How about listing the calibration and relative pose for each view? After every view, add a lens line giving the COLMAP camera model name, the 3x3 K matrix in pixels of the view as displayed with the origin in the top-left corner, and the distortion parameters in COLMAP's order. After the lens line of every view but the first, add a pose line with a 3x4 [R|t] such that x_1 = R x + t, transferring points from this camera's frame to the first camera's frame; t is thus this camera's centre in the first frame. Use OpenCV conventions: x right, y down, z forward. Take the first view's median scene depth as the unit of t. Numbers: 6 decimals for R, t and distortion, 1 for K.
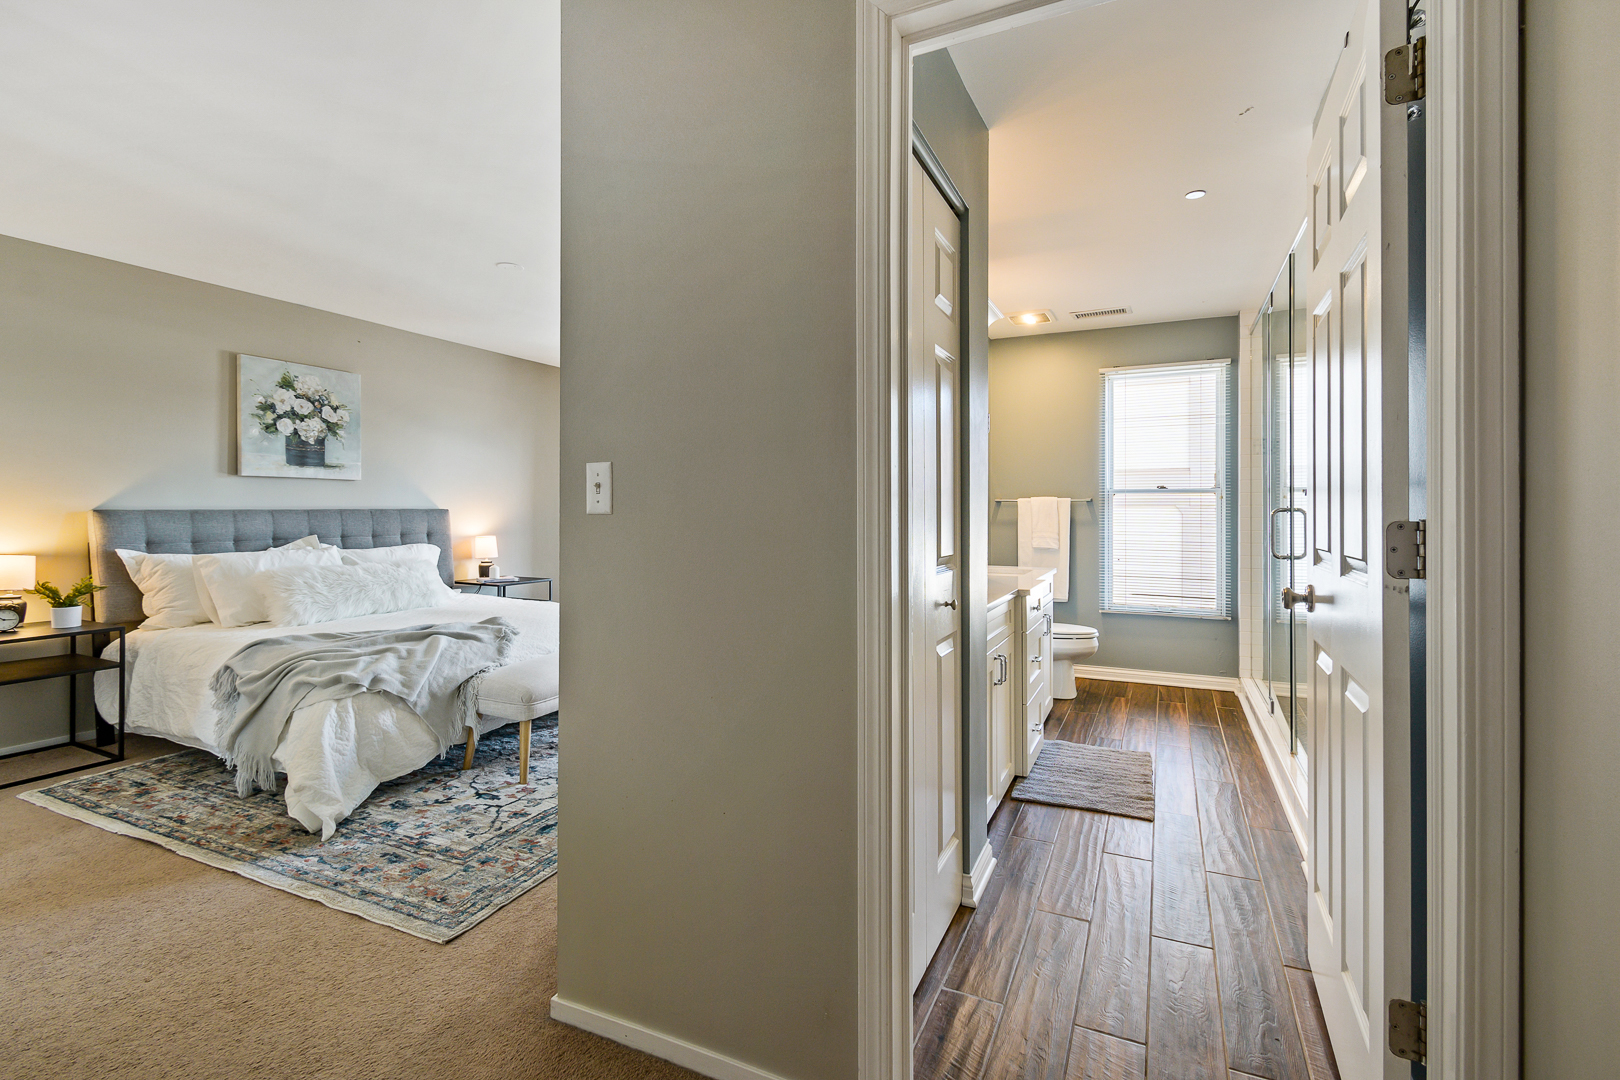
lens RADIAL K [[721.8, 0, 809.2], [0, 721.8, 523.6], [0, 0, 1]] dist [0.009696, -0.004767]
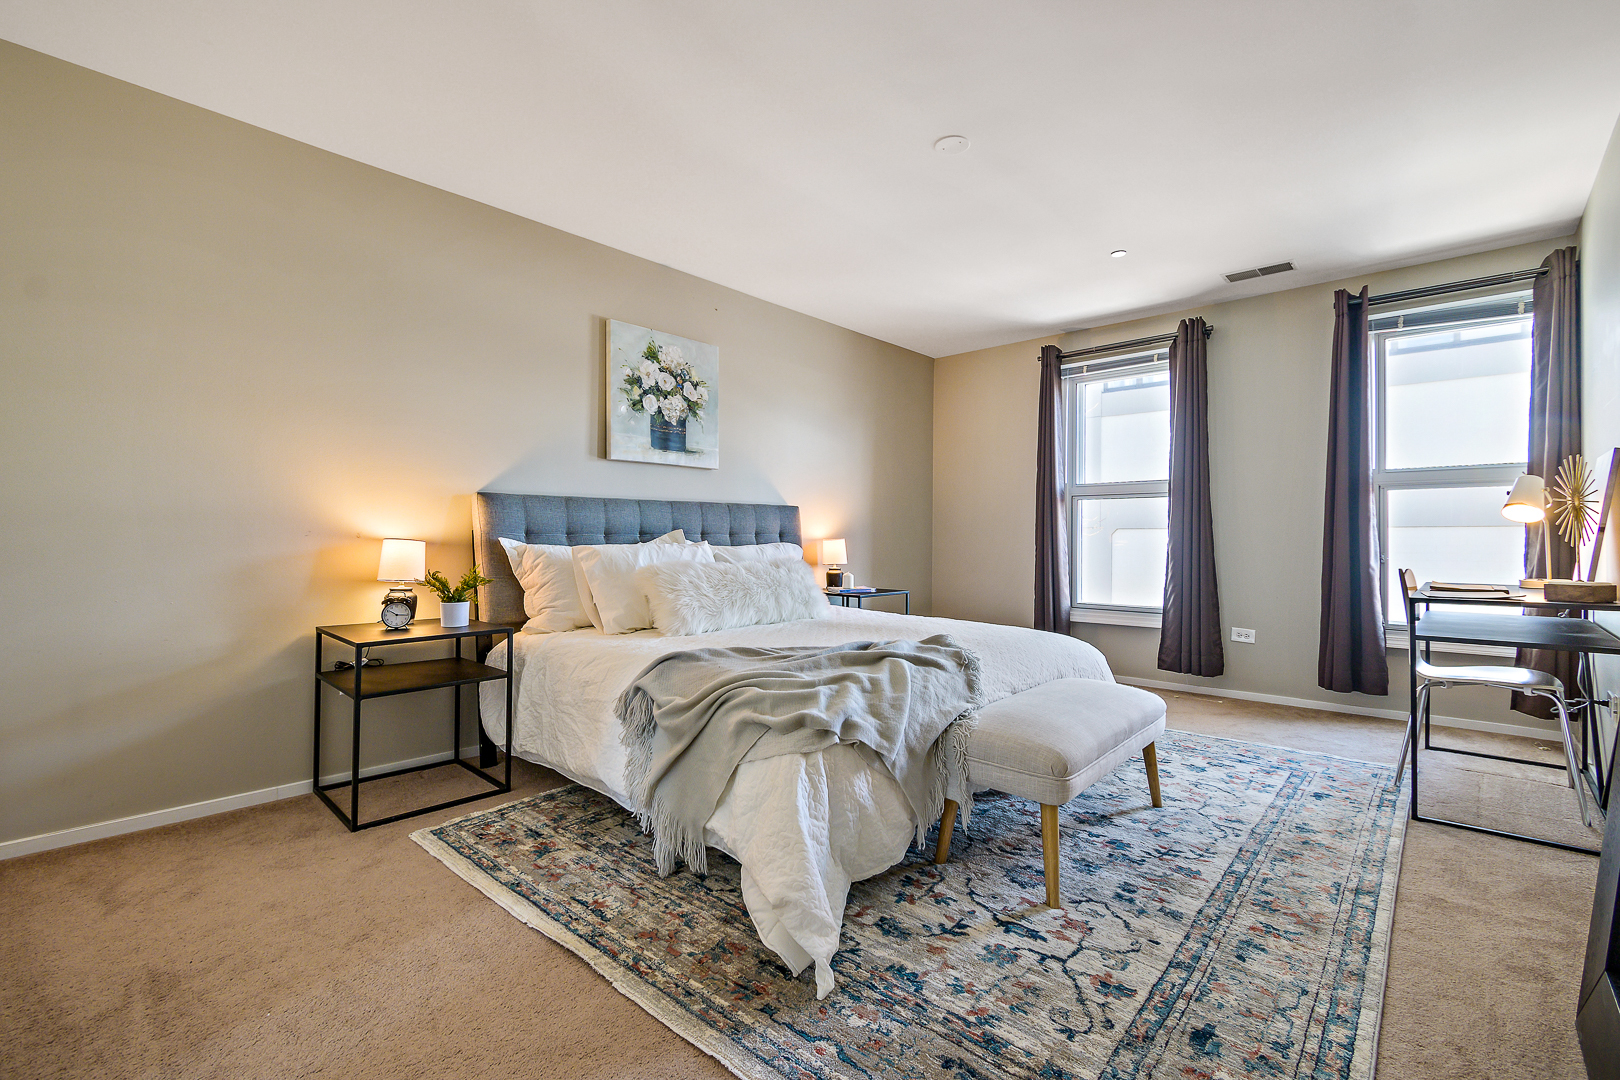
lens RADIAL K [[688.5, 0, 806.6], [0, 688.5, 551.8], [0, 0, 1]] dist [0.008450, -0.000175]
pose [[0.957711, 0.005953, -0.287672, -0.449145], [-0.006103, 0.999981, 0.000376, 0.059626], [0.287668, 0.001396, 0.957729, 0.390148]]
